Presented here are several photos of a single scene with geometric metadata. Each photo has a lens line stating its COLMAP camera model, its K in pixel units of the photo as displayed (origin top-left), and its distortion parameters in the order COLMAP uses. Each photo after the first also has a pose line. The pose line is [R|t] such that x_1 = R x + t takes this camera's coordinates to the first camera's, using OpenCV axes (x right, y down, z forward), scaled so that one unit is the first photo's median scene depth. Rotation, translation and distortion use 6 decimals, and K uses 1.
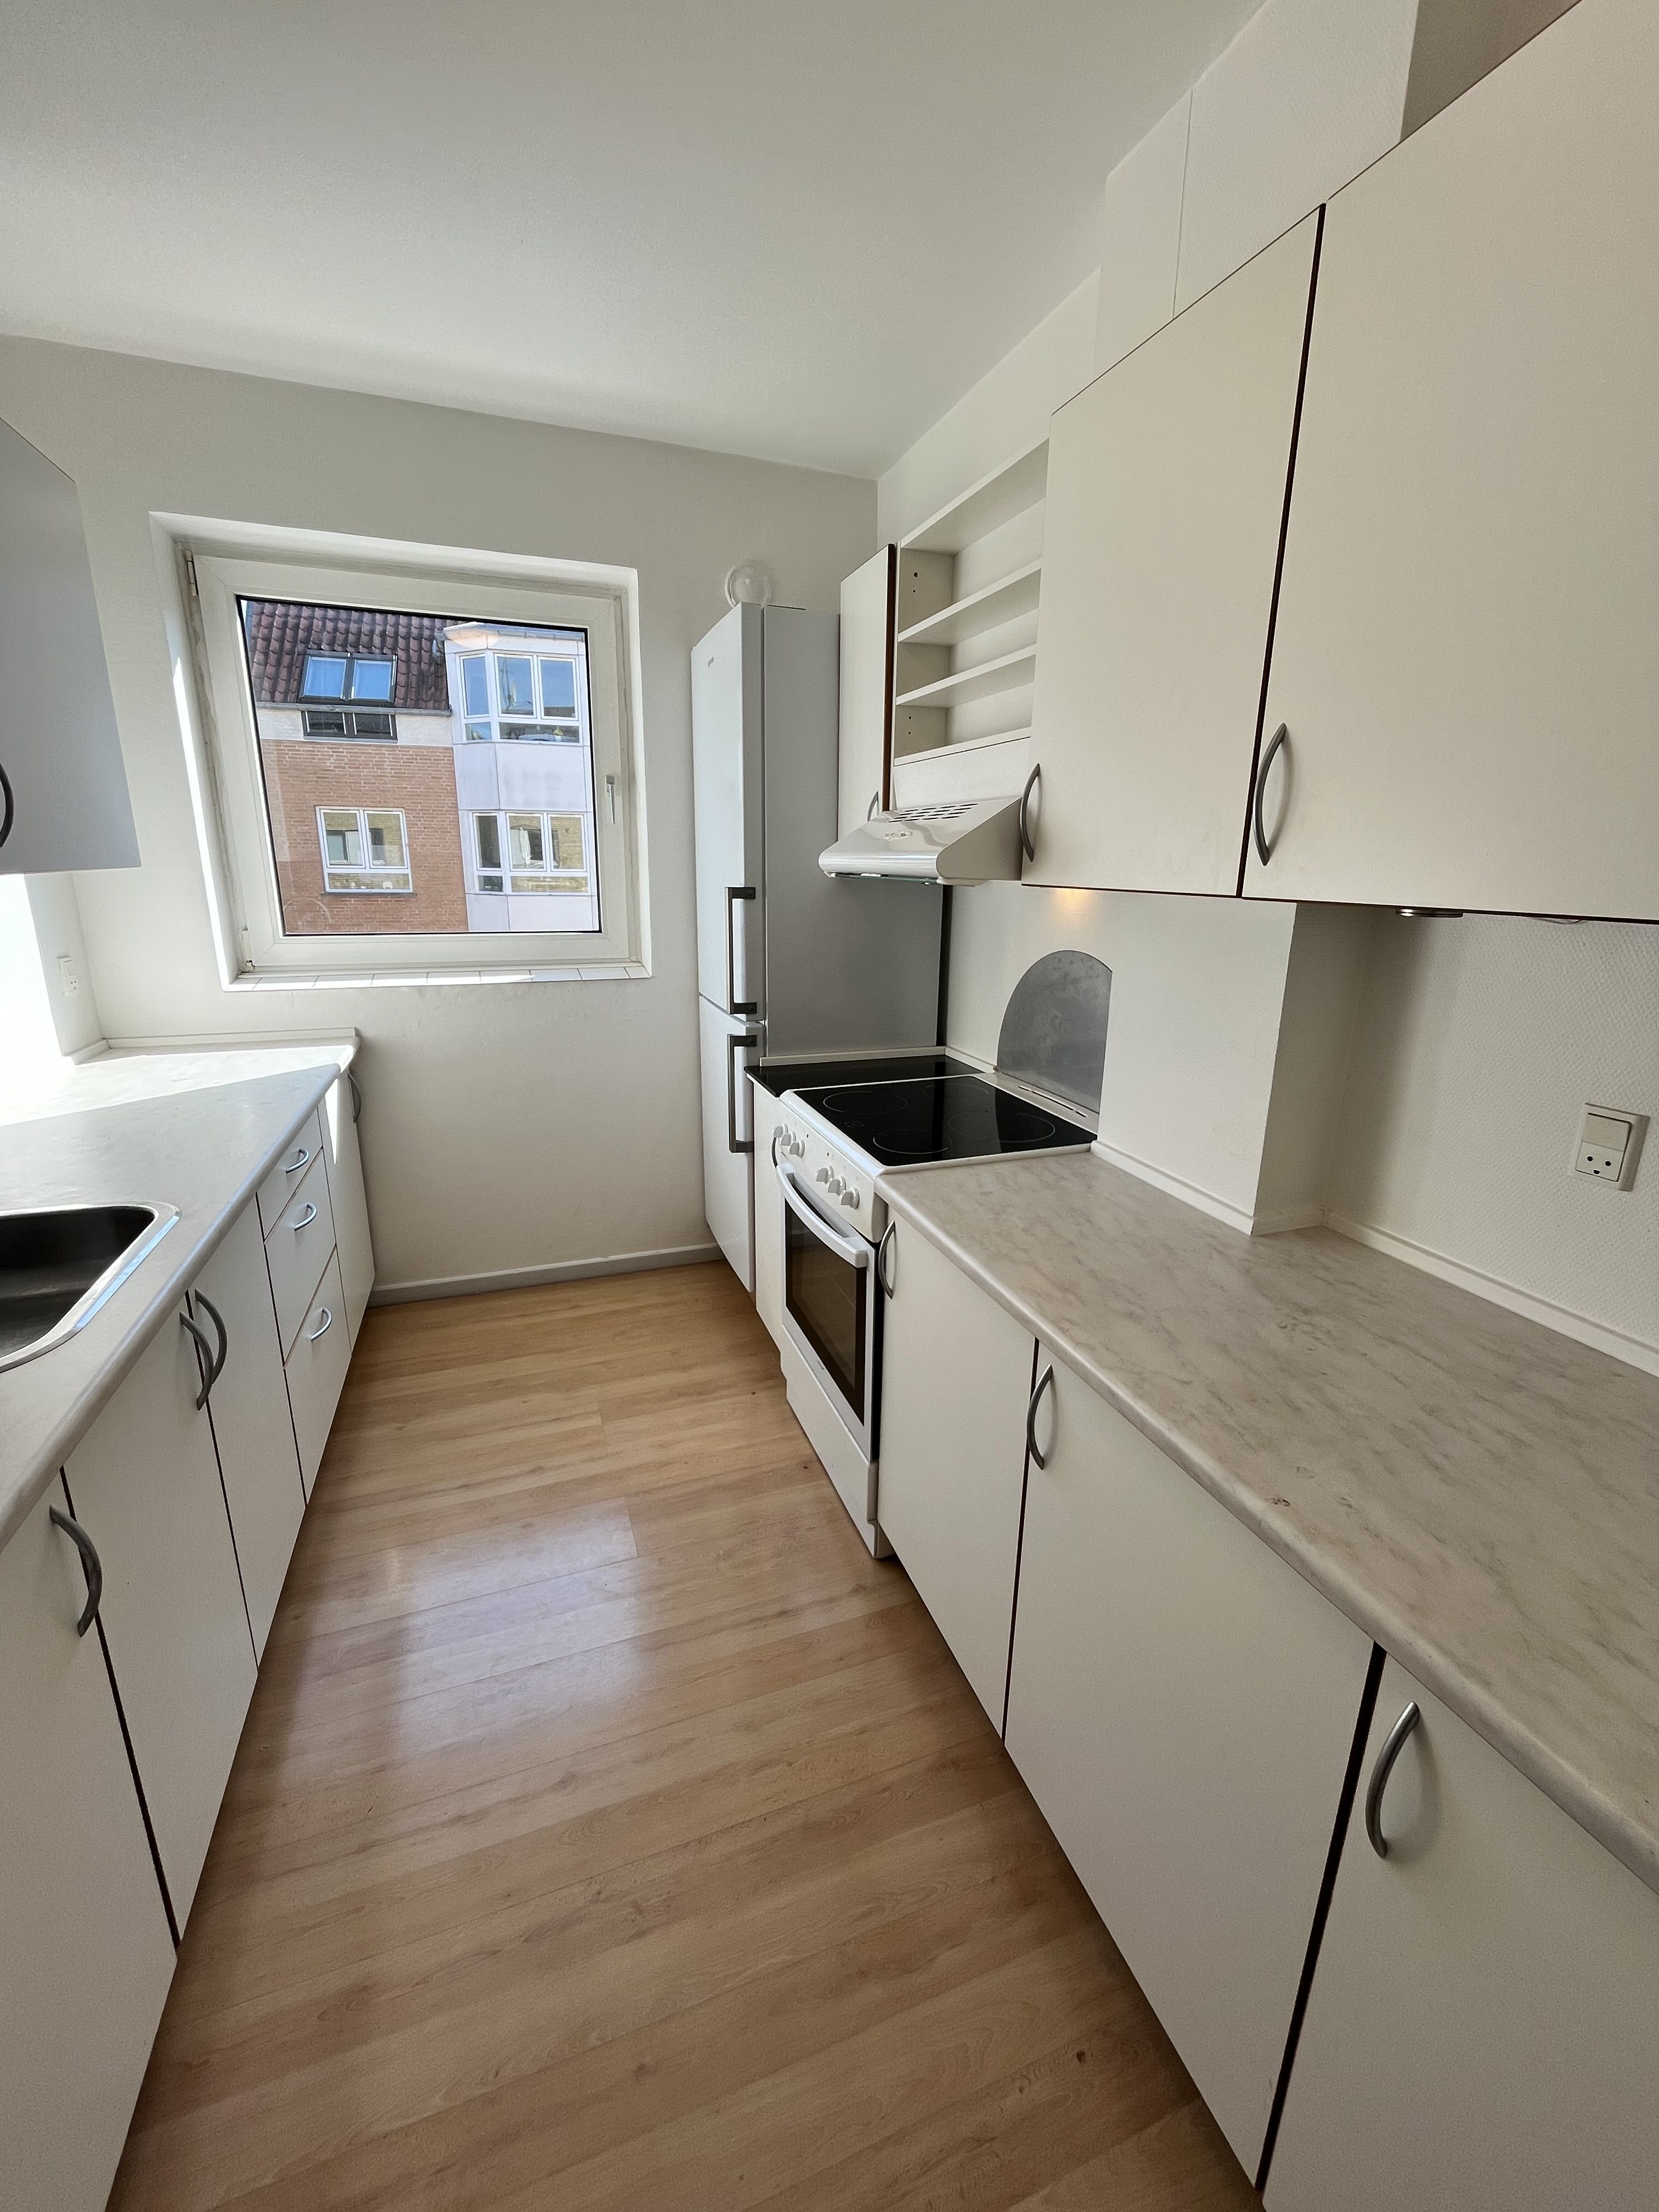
lens RADIAL K [[893.4, 0, 831.1], [0, 893.4, 1097.9], [0, 0, 1]] dist [-0.002957, -0.000416]
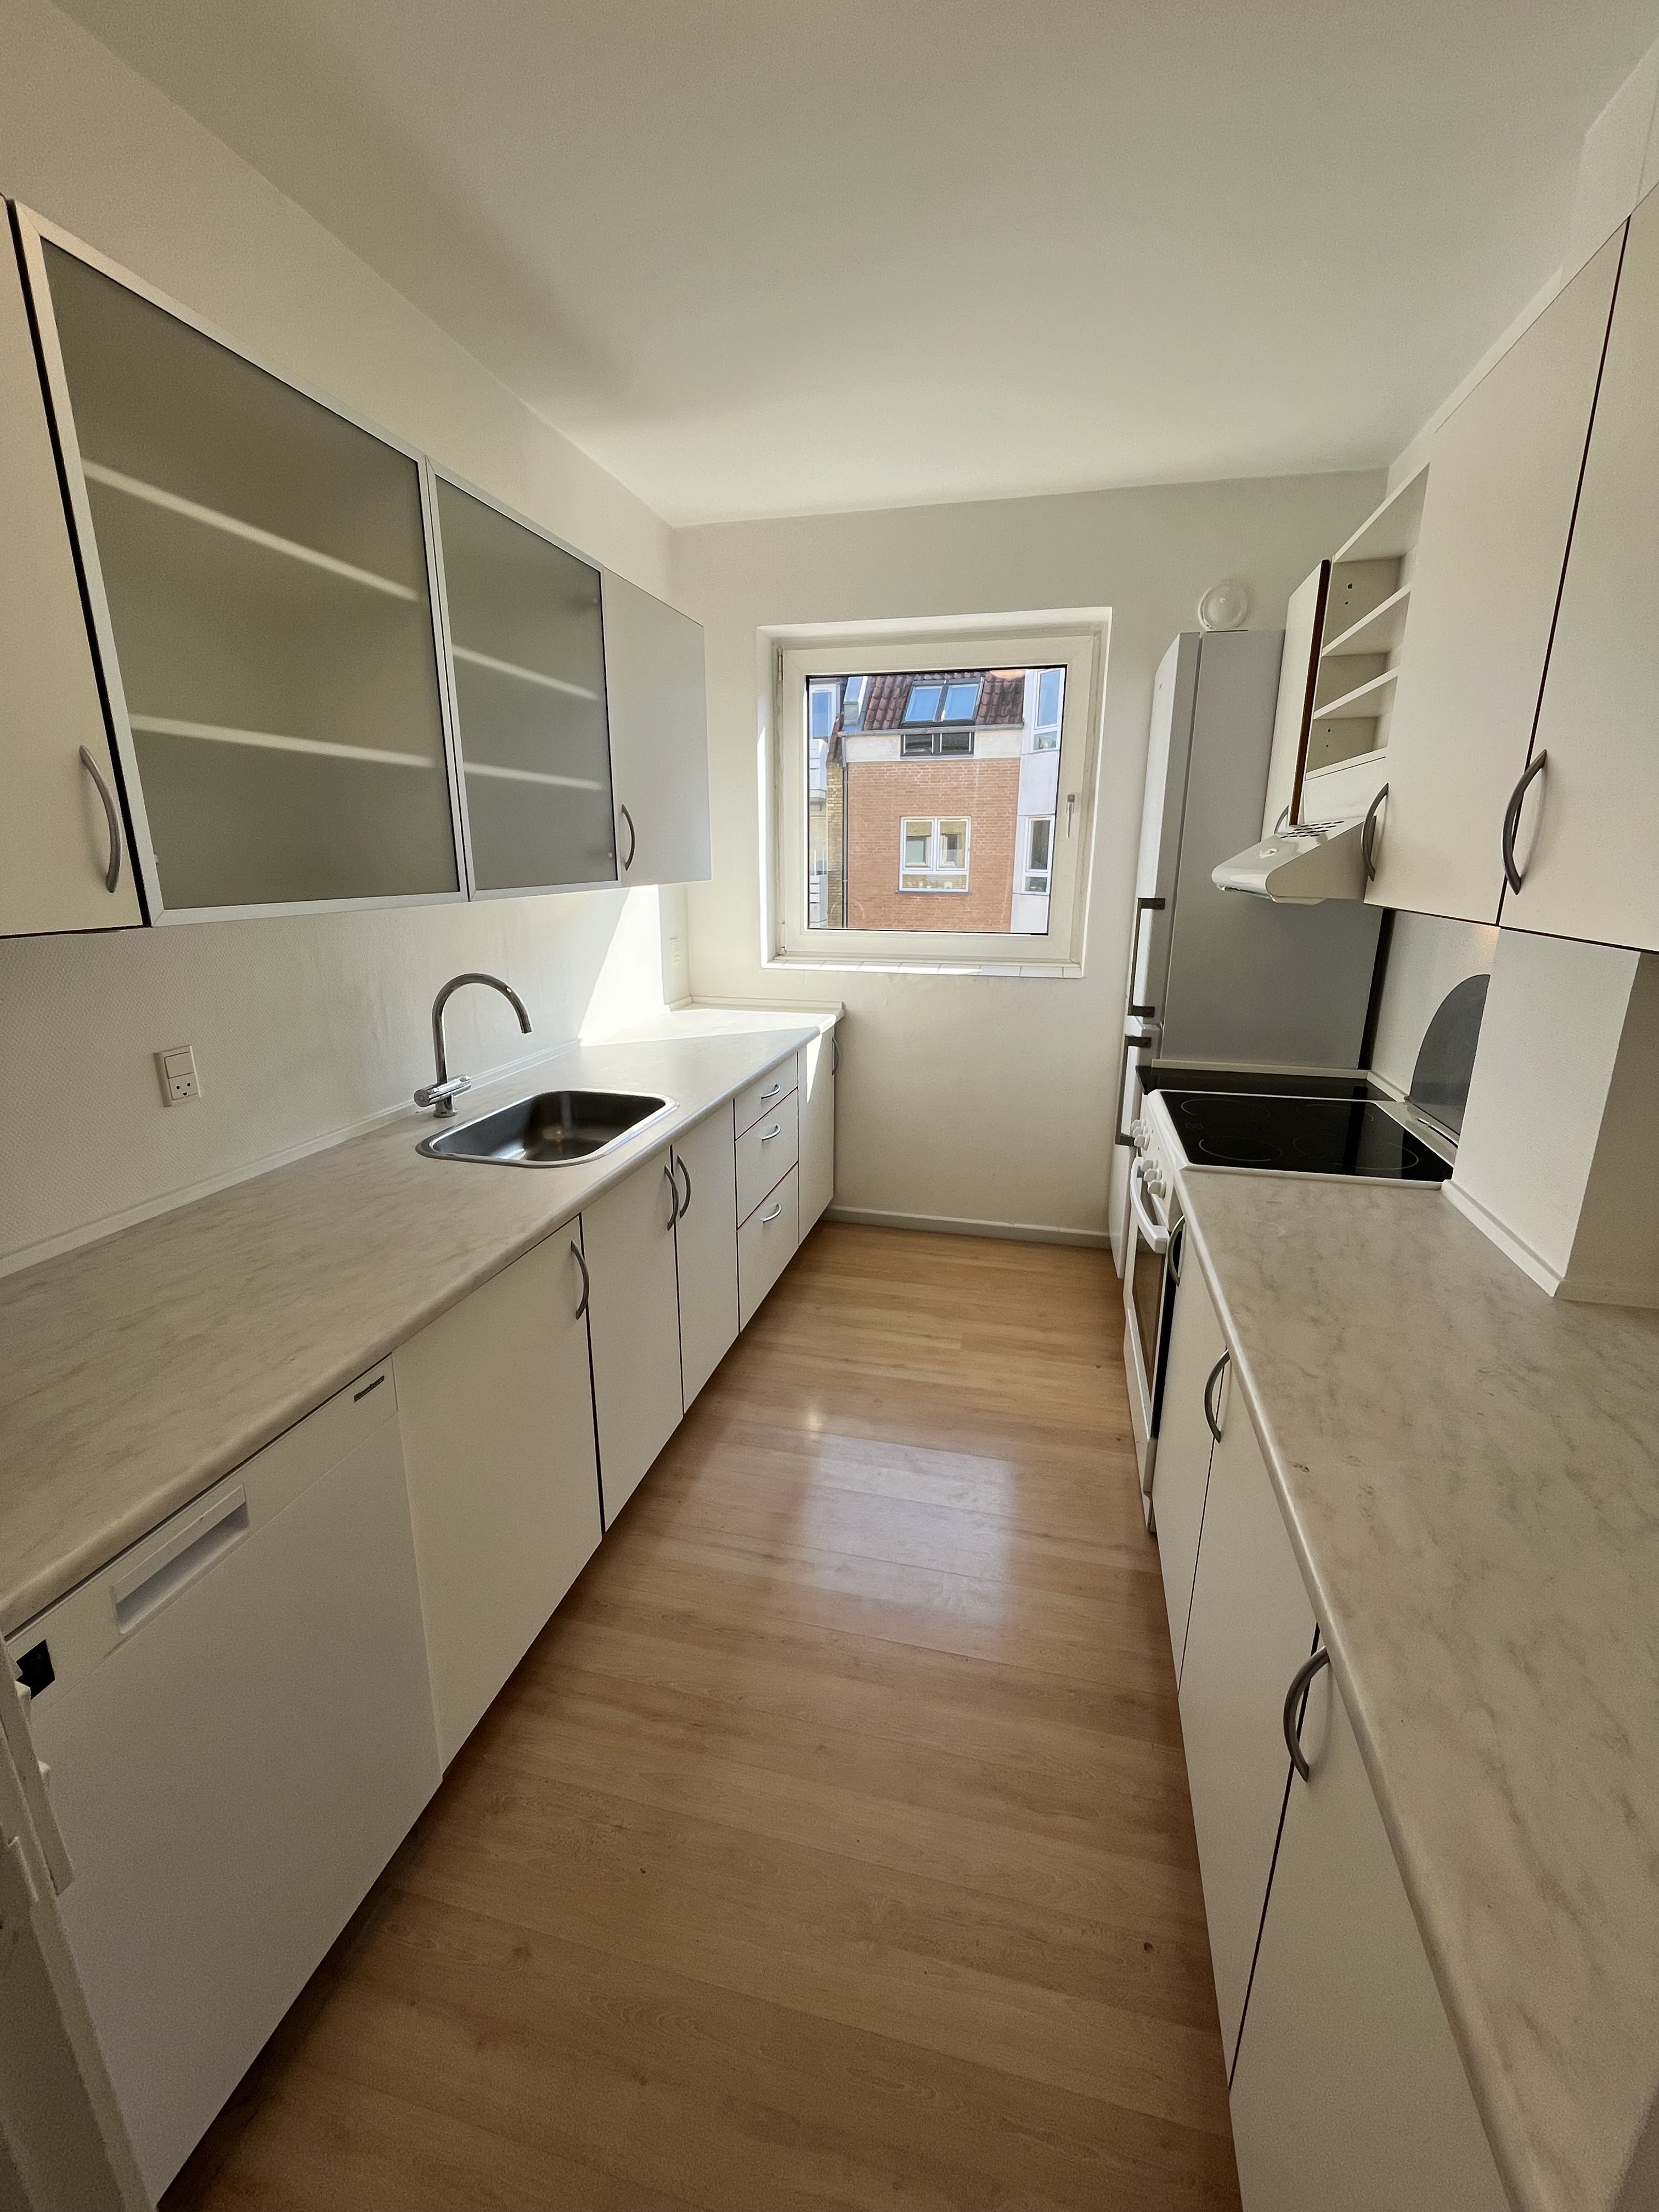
lens RADIAL K [[893.4, 0, 831.1], [0, 893.4, 1097.9], [0, 0, 1]] dist [-0.002957, -0.000416]
pose [[0.830284, 0.134975, -0.540750, 0.178073], [-0.134669, 0.990069, 0.040353, 0.008877], [0.540827, 0.039317, 0.840215, -0.089885]]
